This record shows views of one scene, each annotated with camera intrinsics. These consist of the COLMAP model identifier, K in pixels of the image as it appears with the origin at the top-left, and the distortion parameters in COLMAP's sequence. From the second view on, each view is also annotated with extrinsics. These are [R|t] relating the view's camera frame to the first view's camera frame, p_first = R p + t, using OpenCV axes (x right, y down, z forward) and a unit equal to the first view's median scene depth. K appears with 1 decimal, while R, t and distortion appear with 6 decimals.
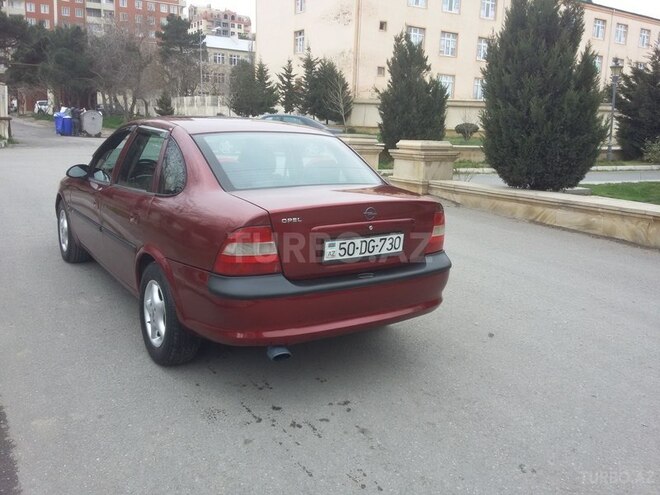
lens RADIAL K [[614.2, 0, 323.7], [0, 614.2, 245.9], [0, 0, 1]] dist [0.015552, 0.000000]
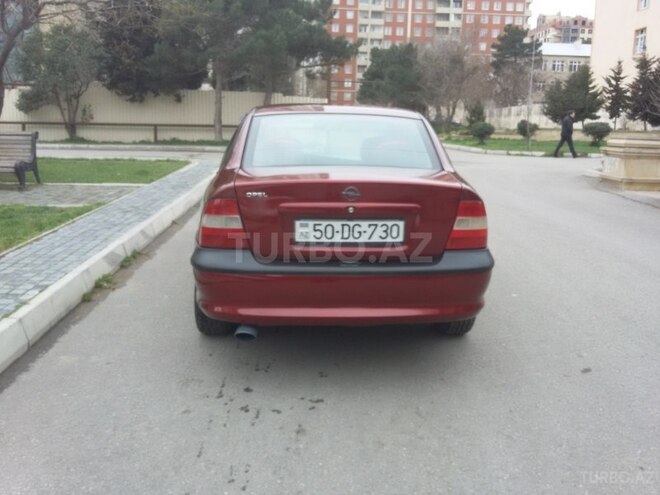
lens RADIAL K [[614.2, 0, 321.6], [0, 614.2, 226.2], [0, 0, 1]] dist [0.015552, 0.000000]
pose [[0.864015, 0.071342, -0.498386, 0.421943], [-0.095108, 0.995214, -0.022422, 0.015677], [0.494402, 0.066774, 0.866665, 0.173728]]
